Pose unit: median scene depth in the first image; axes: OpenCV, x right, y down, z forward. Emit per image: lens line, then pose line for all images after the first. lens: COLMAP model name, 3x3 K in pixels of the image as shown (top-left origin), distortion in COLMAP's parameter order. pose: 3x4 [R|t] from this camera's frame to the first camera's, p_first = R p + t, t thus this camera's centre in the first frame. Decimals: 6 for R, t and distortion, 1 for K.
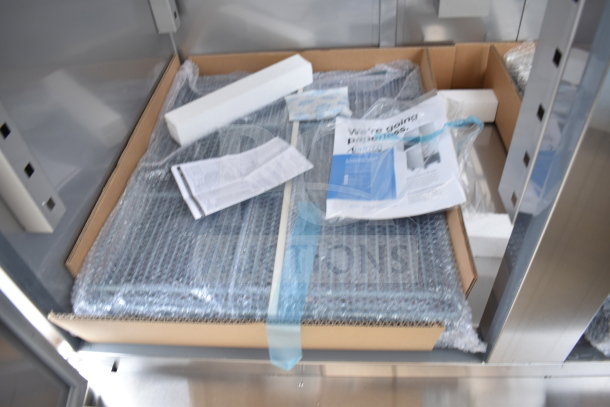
lens RADIAL K [[469.6, 0, 305.0], [0, 469.6, 203.5], [0, 0, 1]] dist [-0.093880, 0.005645]
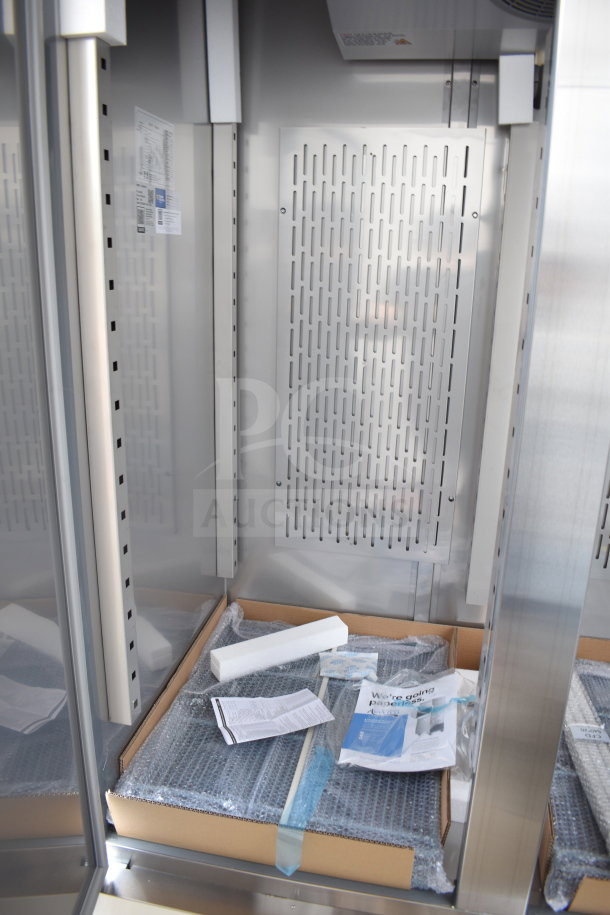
lens RADIAL K [[704.4, 0, 305.0], [0, 704.4, 457.5], [0, 0, 1]] dist [-0.093880, 0.005645]
pose [[0.985449, 0.140911, -0.095054, 0.016856], [-0.169002, 0.872002, -0.459403, 0.146443], [0.018152, 0.468783, 0.883127, -0.746320]]
